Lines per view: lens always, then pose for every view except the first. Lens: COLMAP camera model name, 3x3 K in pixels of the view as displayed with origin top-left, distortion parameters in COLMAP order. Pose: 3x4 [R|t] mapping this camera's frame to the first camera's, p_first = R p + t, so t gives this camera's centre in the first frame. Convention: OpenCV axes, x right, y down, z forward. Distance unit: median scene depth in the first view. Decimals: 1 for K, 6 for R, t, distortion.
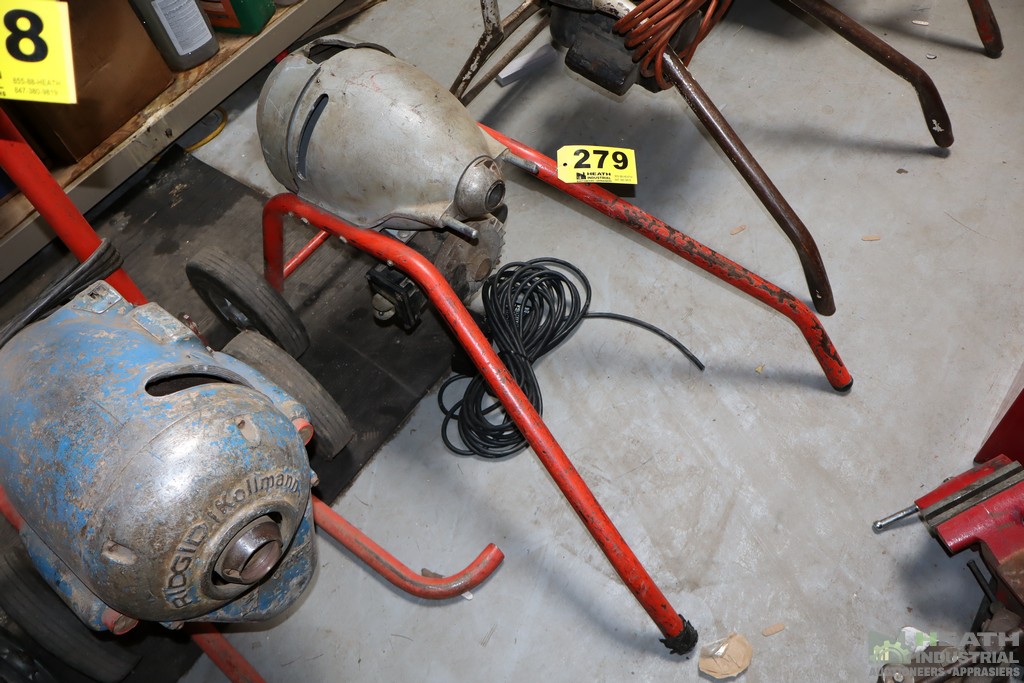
lens RADIAL K [[838.3, 0, 512.0], [0, 838.3, 341.5], [0, 0, 1]] dist [-0.012941, -0.003383]
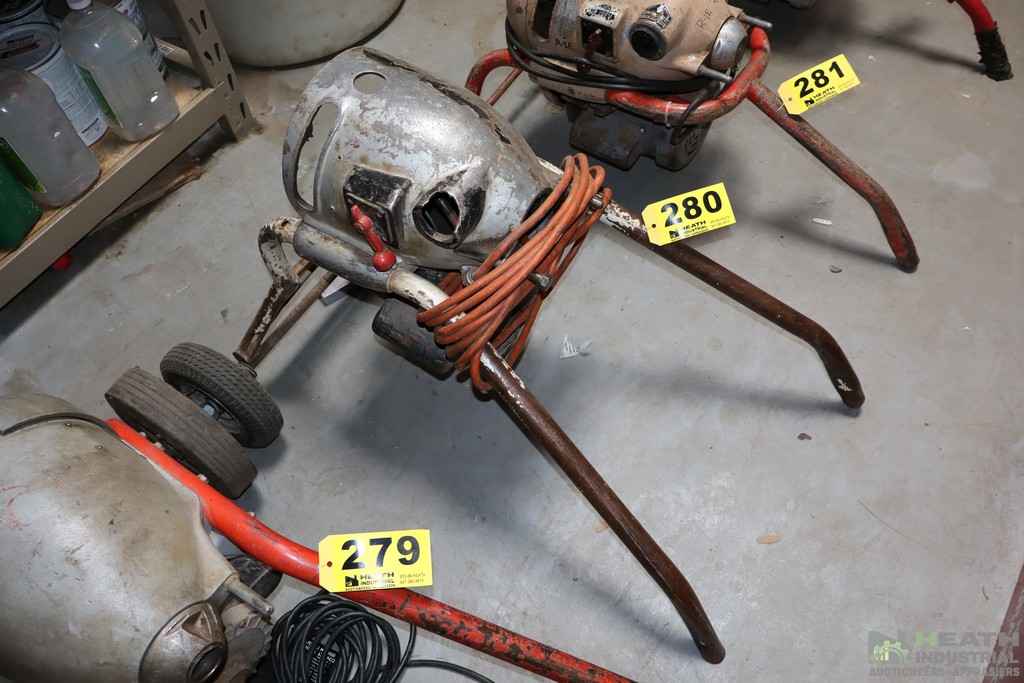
lens RADIAL K [[850.9, 0, 512.0], [0, 850.9, 341.5], [0, 0, 1]] dist [-0.008896, 0.000870]
pose [[0.997052, -0.035217, 0.068177, 0.147592], [0.037772, 0.998617, -0.036564, -0.309194], [-0.066795, 0.039031, 0.997003, 0.218410]]
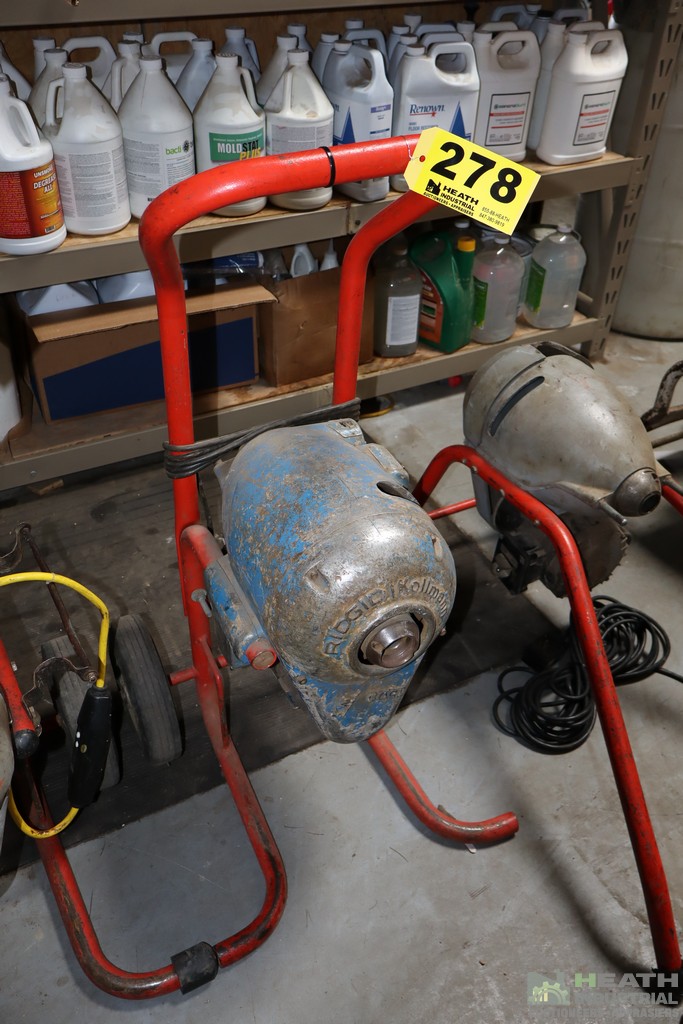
lens RADIAL K [[850.9, 0, 341.5], [0, 850.9, 512.0], [0, 0, 1]] dist [-0.008896, 0.000870]
pose [[0.893731, 0.376489, -0.243927, -0.084847], [-0.429718, 0.874594, -0.224562, 0.216451], [0.128792, 0.305518, 0.943436, -0.110287]]
